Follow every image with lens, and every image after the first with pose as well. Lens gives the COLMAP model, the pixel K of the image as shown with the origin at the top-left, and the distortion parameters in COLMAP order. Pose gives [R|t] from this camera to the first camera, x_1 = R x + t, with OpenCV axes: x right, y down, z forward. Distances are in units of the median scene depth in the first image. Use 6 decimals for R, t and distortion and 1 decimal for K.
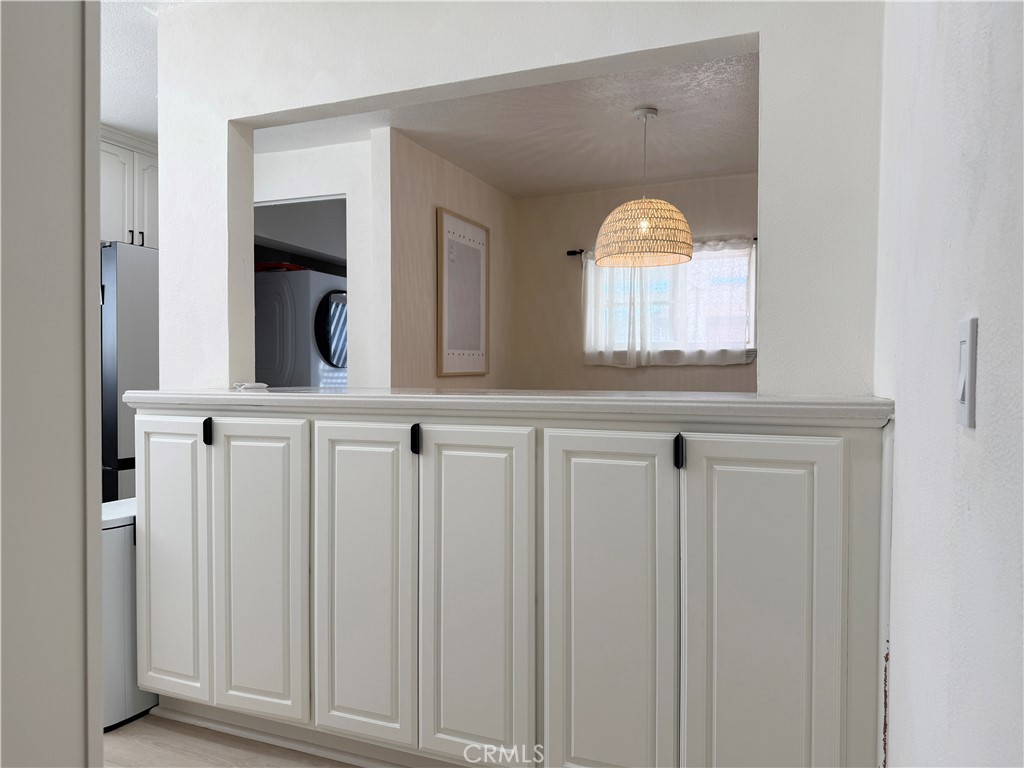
lens RADIAL K [[758.9, 0, 512.0], [0, 758.9, 384.0], [0, 0, 1]] dist [0.134327, -0.266436]
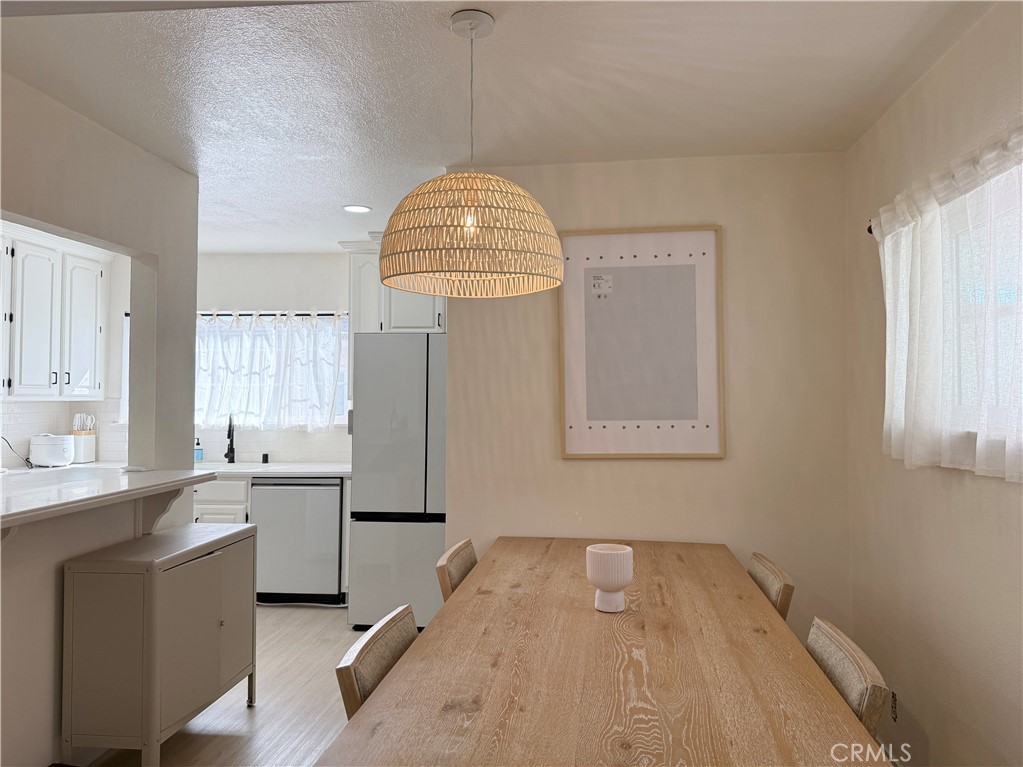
lens RADIAL K [[758.2, 0, 511.5], [0, 758.2, 383.5], [0, 0, 1]] dist [0.134327, -0.266436]
pose [[0.289385, -0.008270, -0.957177, 0.571700], [-0.014474, 0.999811, -0.013014, -0.069308], [0.957103, 0.017620, 0.289210, 0.709418]]
